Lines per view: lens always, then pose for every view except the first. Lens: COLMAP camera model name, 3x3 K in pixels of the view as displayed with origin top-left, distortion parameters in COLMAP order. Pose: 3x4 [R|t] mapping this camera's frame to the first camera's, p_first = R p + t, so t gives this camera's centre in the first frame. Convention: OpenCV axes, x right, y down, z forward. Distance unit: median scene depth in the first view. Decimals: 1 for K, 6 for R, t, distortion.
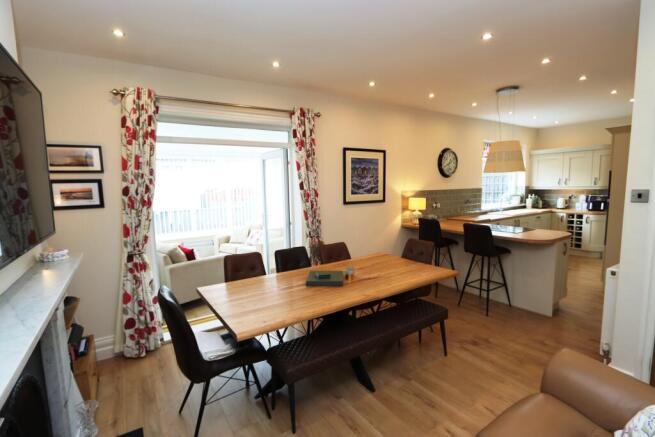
lens RADIAL K [[313.6, 0, 327.5], [0, 313.6, 218.5], [0, 0, 1]] dist [-0.004407, -0.000359]
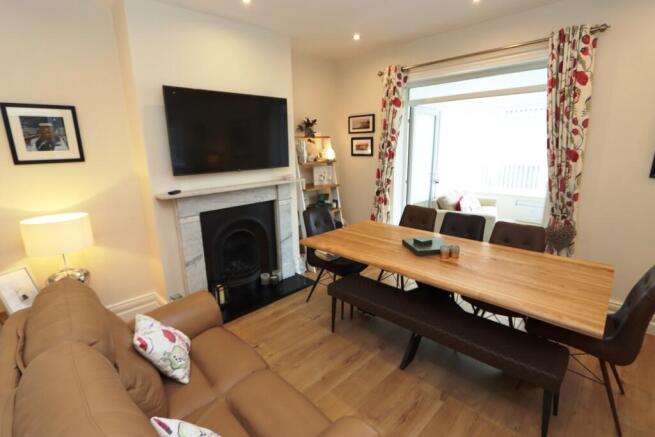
lens RADIAL K [[313.6, 0, 327.5], [0, 313.6, 218.5], [0, 0, 1]] dist [-0.004407, -0.000359]
pose [[0.205912, 0.242884, -0.947949, 0.729094], [-0.097228, 0.968993, 0.227156, -0.065470], [0.973728, 0.045393, 0.223143, 0.454475]]
